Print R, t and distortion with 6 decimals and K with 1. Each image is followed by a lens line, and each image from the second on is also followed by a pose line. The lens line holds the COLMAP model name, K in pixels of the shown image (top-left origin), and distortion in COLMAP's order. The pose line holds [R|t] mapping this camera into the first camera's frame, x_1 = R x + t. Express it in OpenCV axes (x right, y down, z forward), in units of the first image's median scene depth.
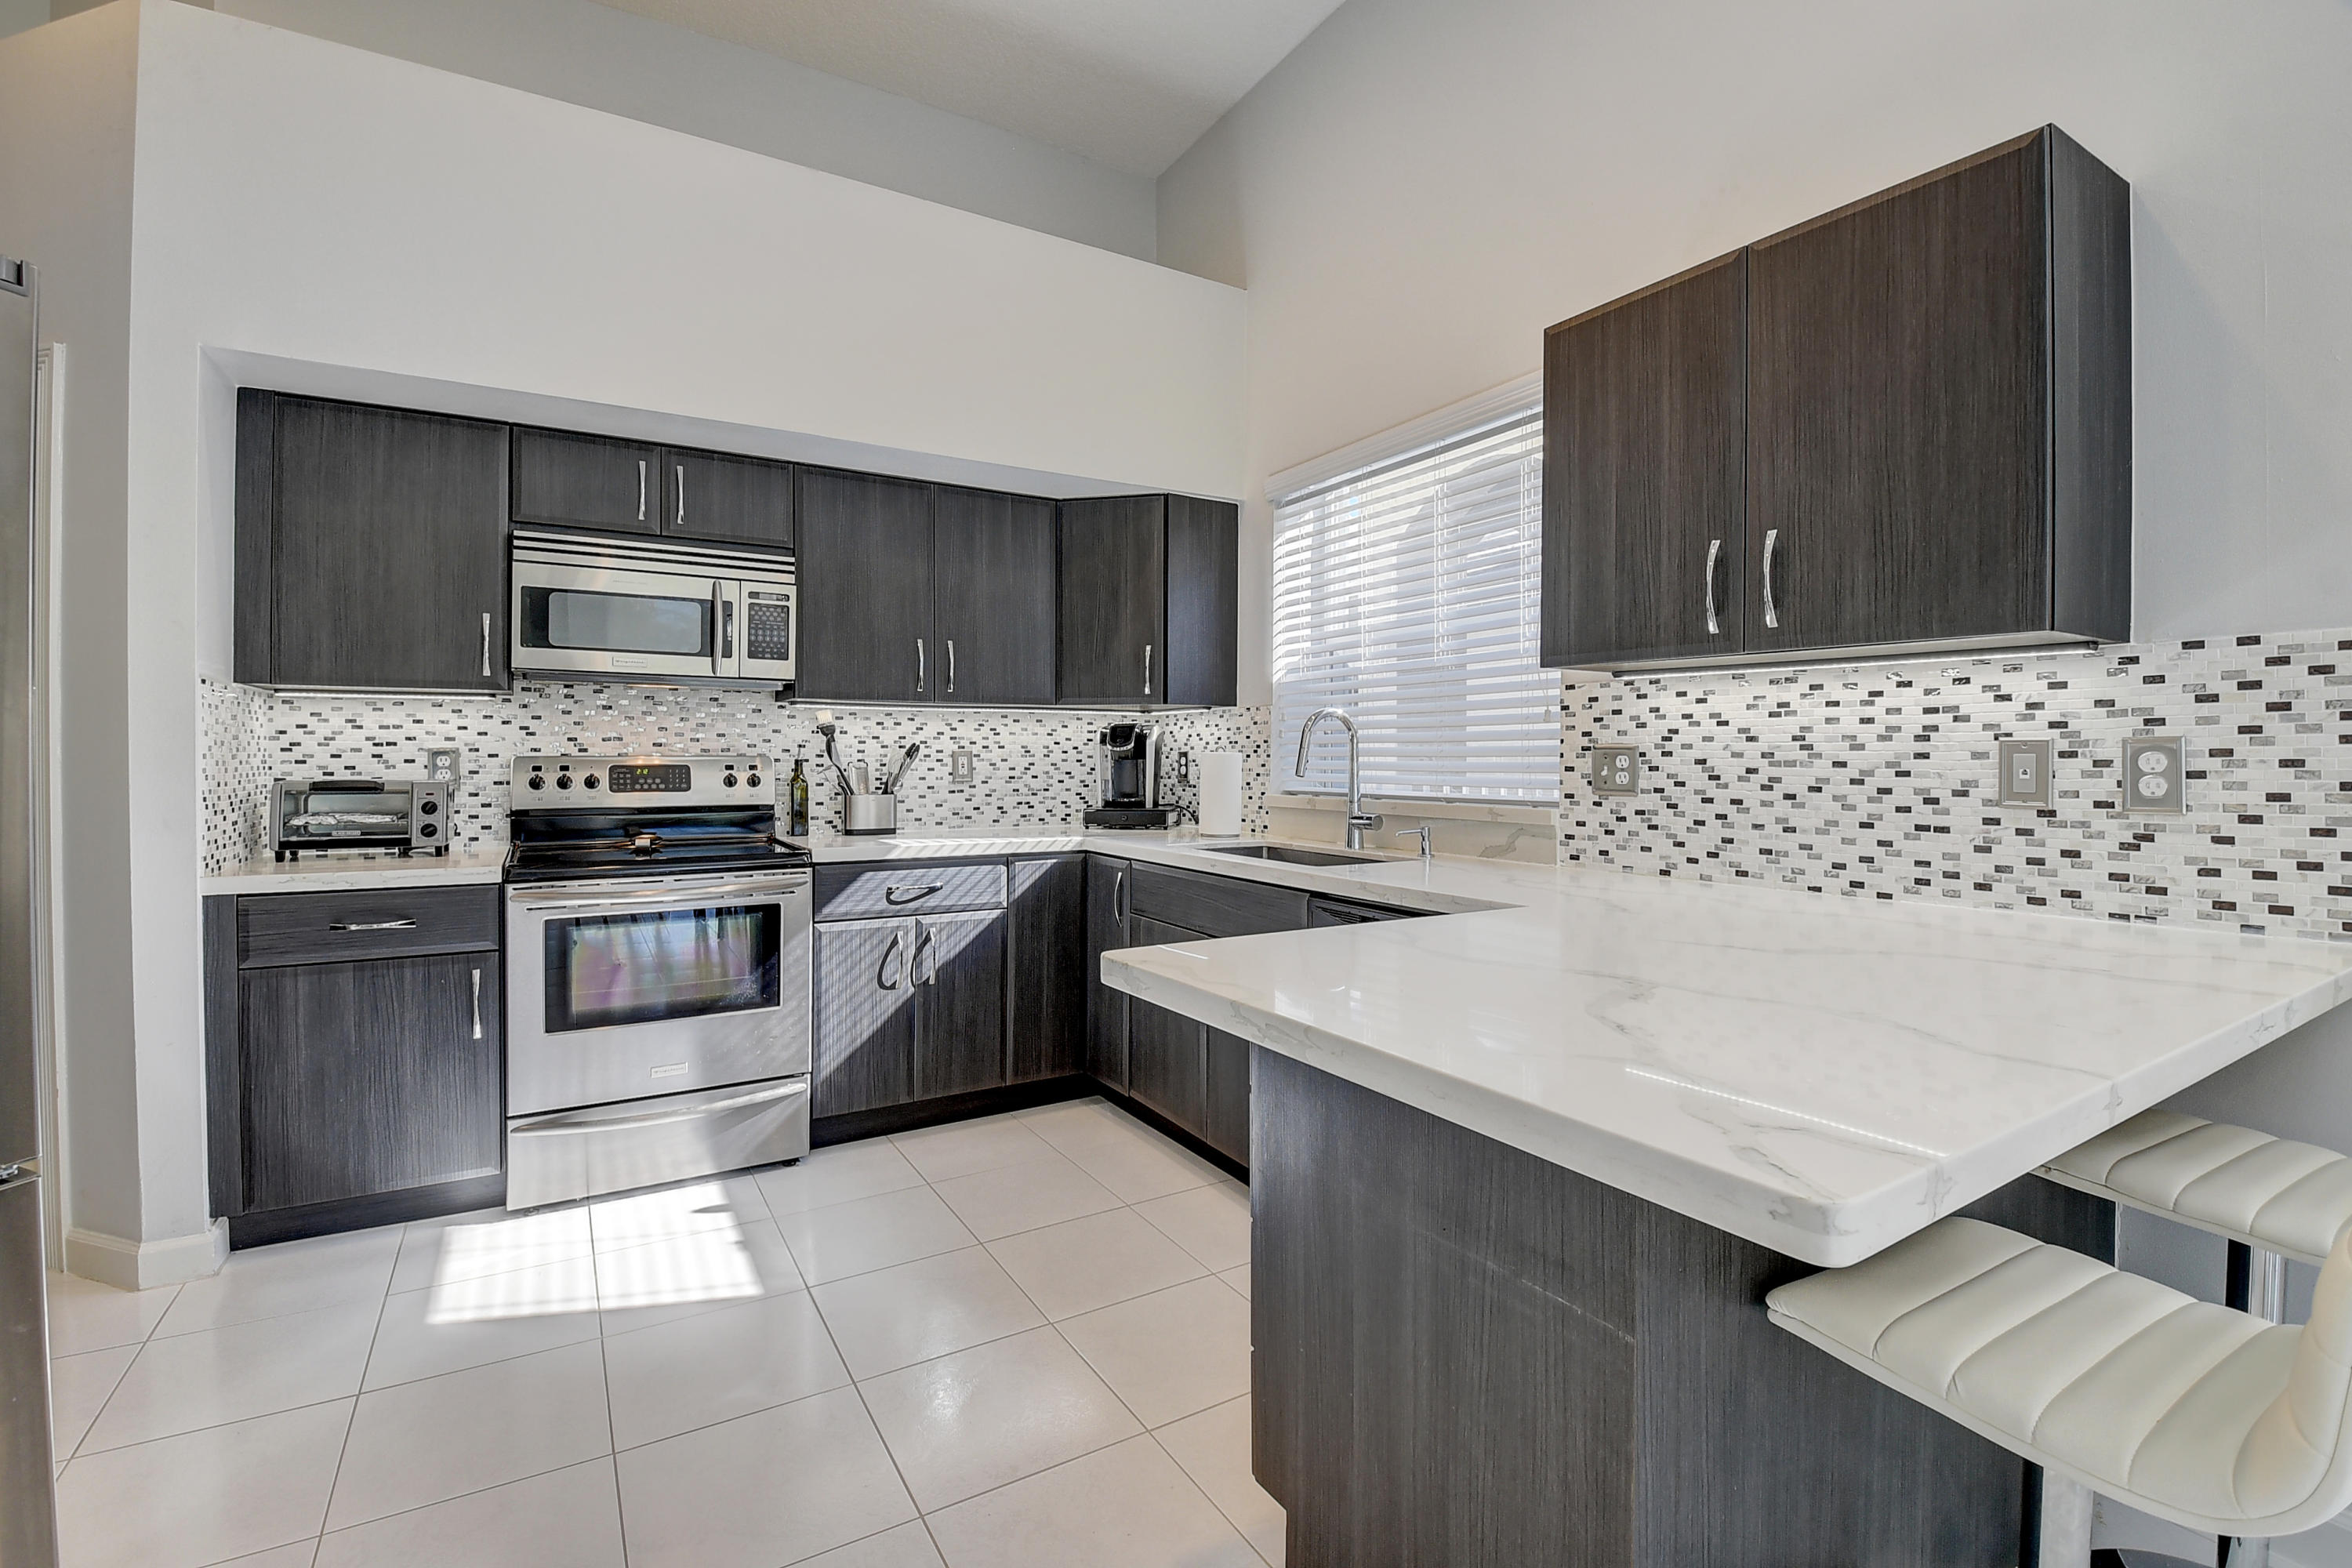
lens RADIAL K [[1030.4, 0, 1141.9], [0, 1030.4, 744.9], [0, 0, 1]] dist [0.020528, -0.000161]
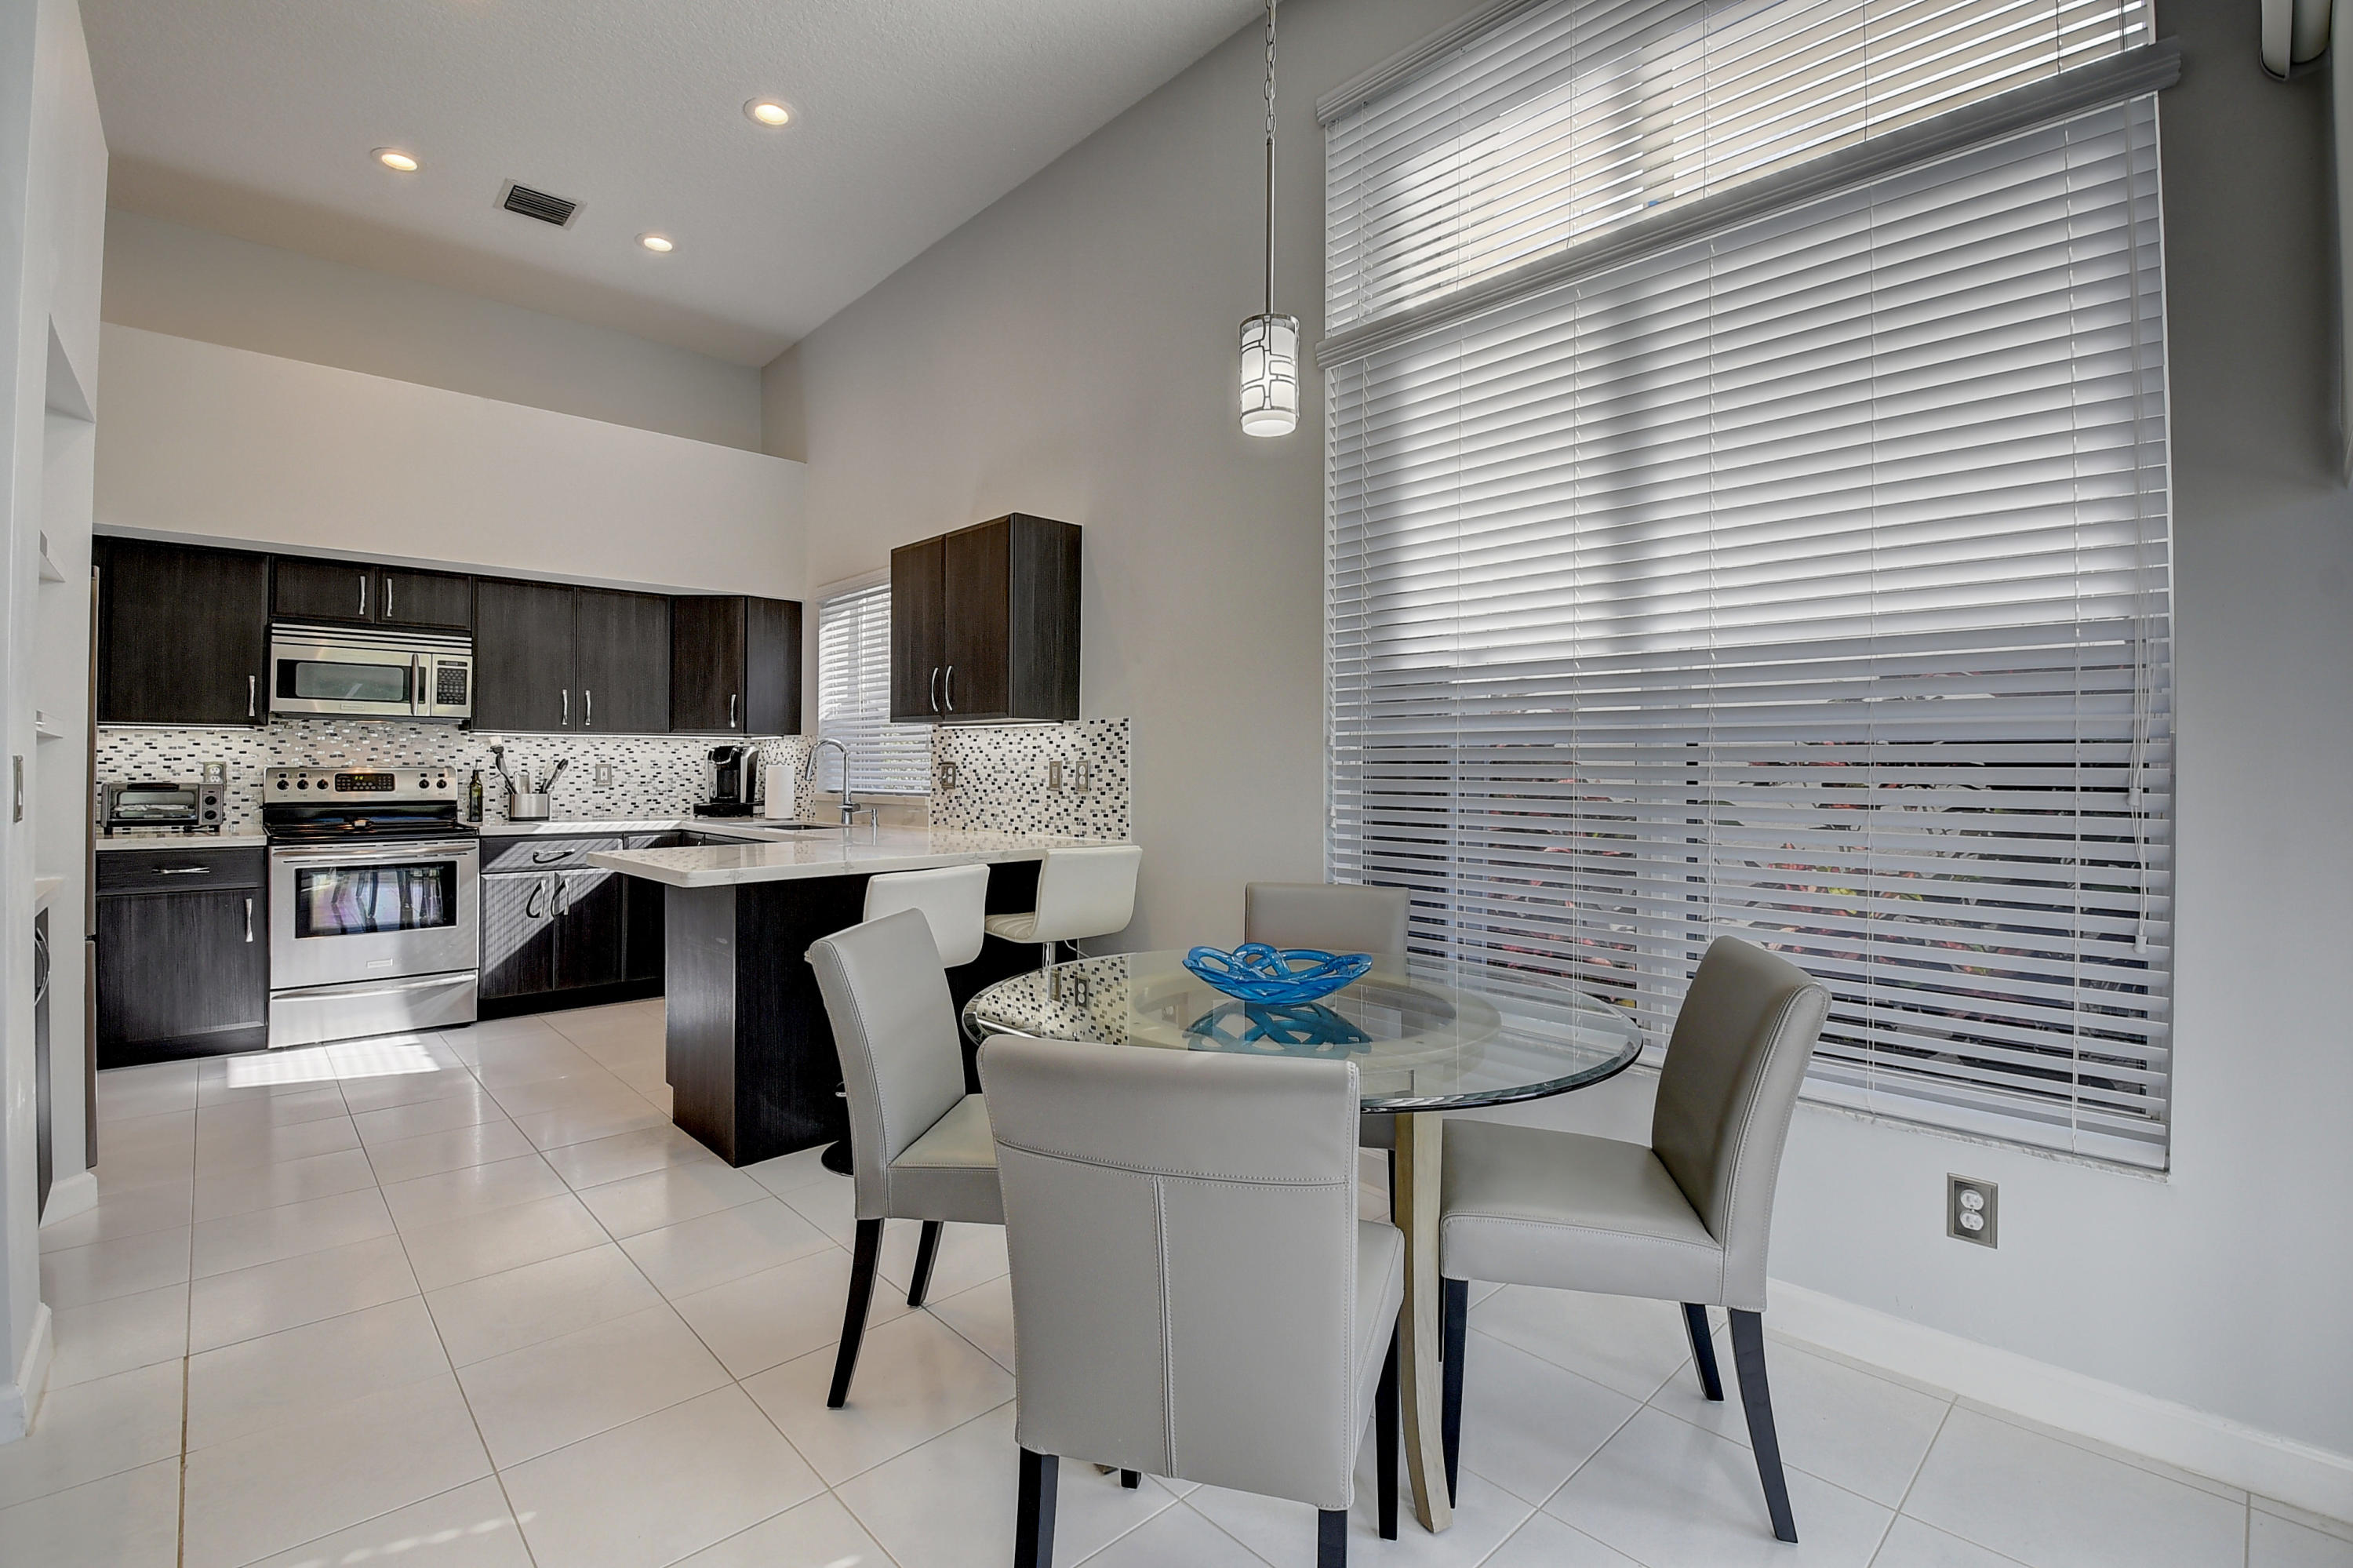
lens RADIAL K [[1048.9, 0, 1179.0], [0, 1048.9, 743.6], [0, 0, 1]] dist [-0.026949, -0.000396]
pose [[0.971786, 0.005458, 0.235800, 0.340348], [-0.002718, 0.999925, -0.011941, -0.009717], [-0.235848, 0.010964, 0.971728, -0.778463]]
